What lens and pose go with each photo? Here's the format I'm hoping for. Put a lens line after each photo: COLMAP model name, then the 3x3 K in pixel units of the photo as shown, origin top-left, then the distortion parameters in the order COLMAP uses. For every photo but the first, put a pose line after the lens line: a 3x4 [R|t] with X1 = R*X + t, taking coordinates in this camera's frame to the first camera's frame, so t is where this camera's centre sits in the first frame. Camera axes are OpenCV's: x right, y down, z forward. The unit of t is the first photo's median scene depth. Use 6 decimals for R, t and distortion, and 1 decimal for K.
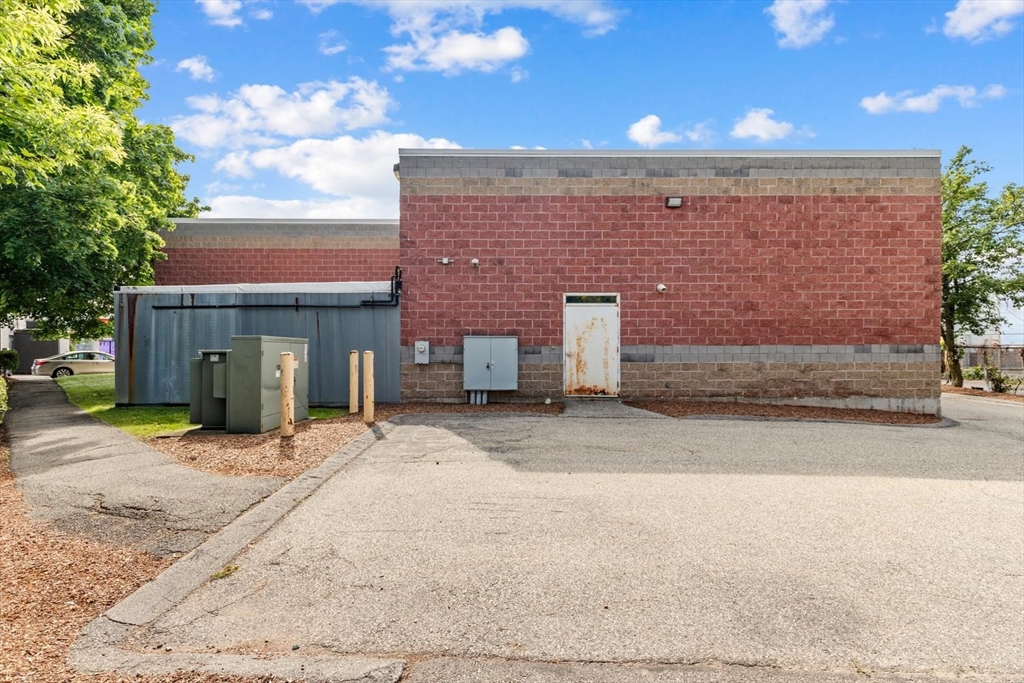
lens RADIAL K [[470.4, 0, 509.6], [0, 470.4, 355.2], [0, 0, 1]] dist [0.004626, -0.000027]
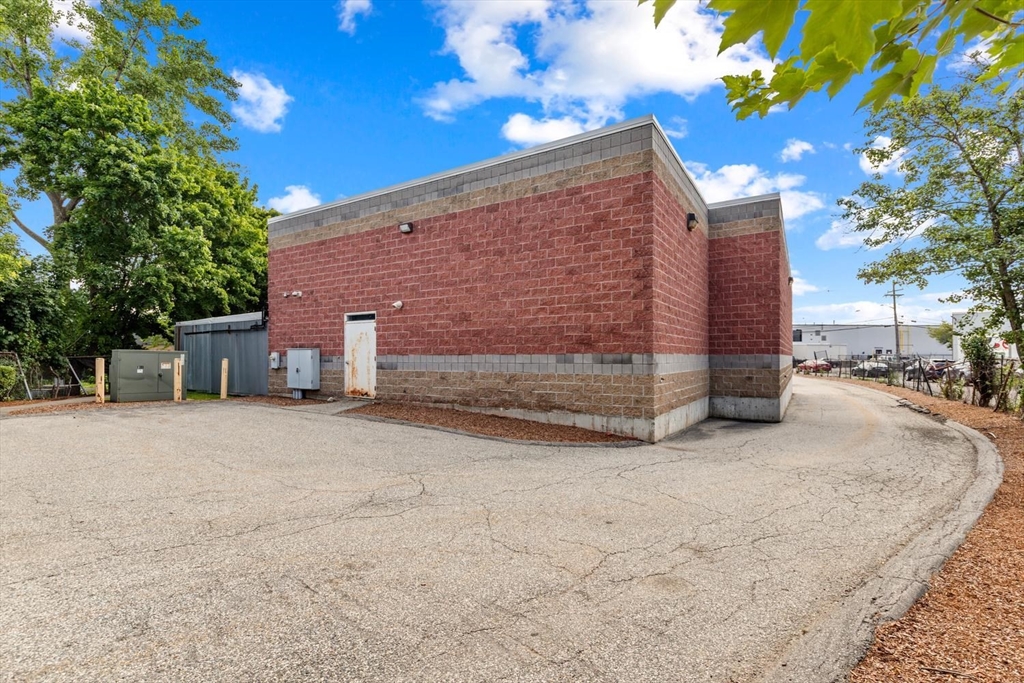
lens RADIAL K [[470.4, 0, 509.6], [0, 470.4, 355.2], [0, 0, 1]] dist [0.004626, -0.000027]
pose [[0.839223, -0.001200, -0.543786, 1.155308], [0.000231, 0.999998, -0.001849, -0.018567], [0.543787, 0.001427, 0.839222, 0.188081]]
